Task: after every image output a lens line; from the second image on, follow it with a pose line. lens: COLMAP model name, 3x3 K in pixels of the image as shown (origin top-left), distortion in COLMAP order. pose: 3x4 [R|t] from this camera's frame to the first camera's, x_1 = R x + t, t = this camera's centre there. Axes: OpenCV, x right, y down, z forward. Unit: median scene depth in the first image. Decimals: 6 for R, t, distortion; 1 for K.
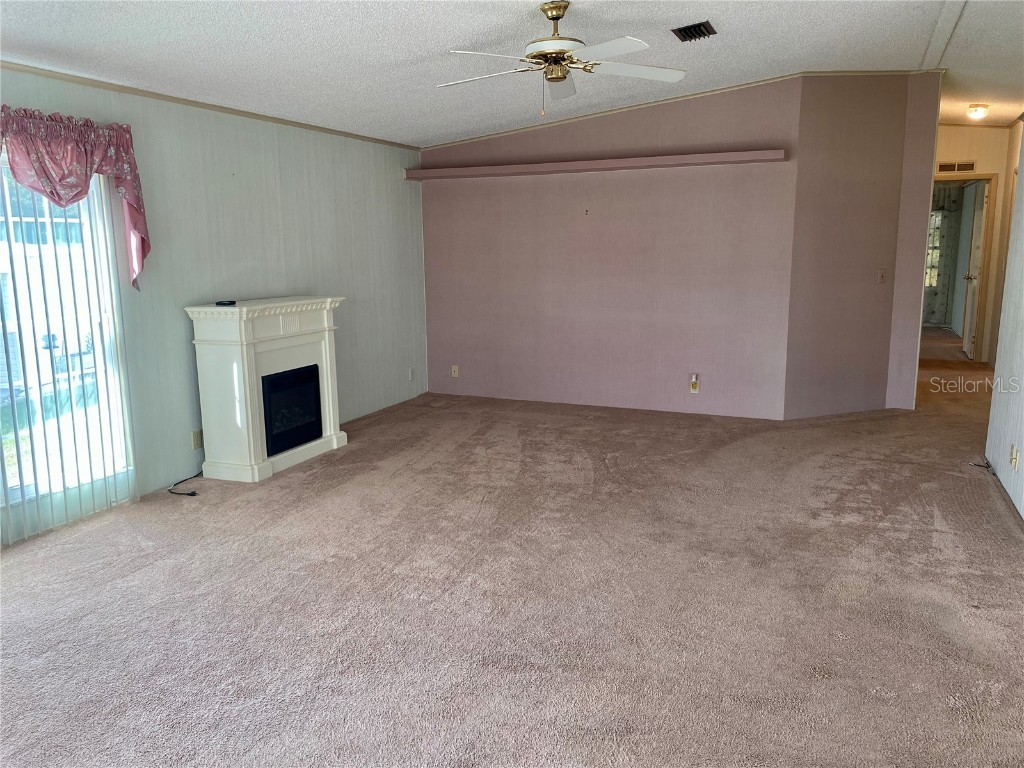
lens RADIAL K [[790.7, 0, 512.0], [0, 790.7, 384.0], [0, 0, 1]] dist [0.072355, -0.114536]
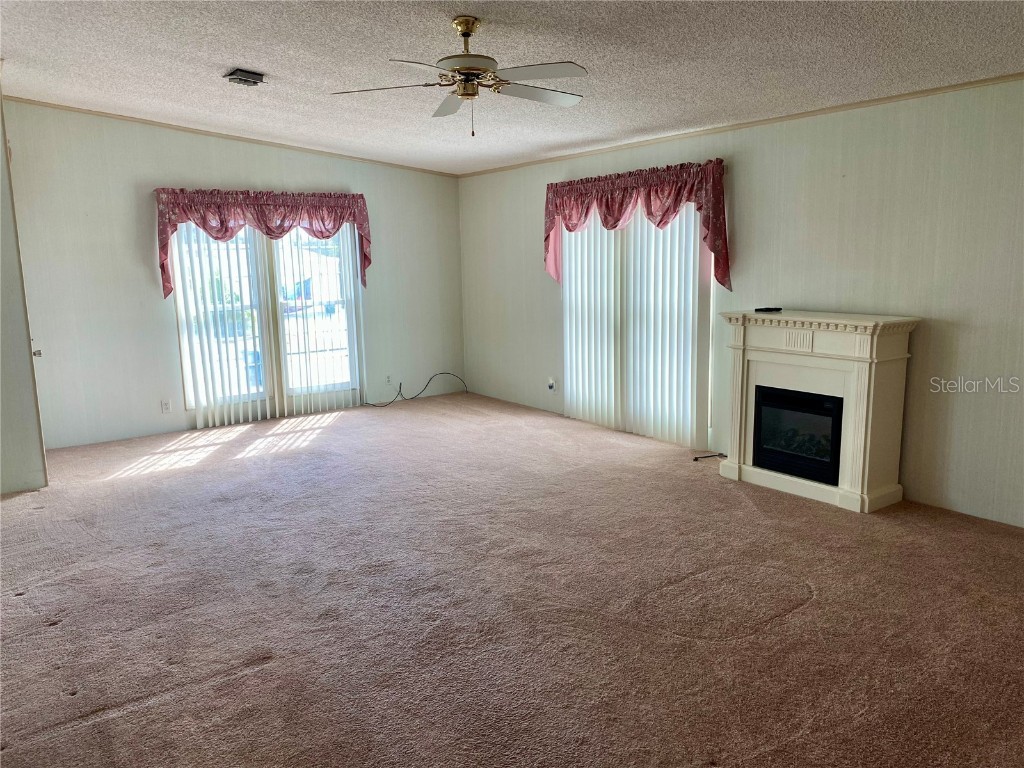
lens RADIAL K [[790.7, 0, 512.0], [0, 790.7, 384.0], [0, 0, 1]] dist [0.072355, -0.114536]
pose [[-0.499459, 0.172380, -0.849014, 0.701517], [-0.118714, 0.957142, 0.264171, -0.241597], [0.858165, 0.232733, -0.457590, 1.206187]]
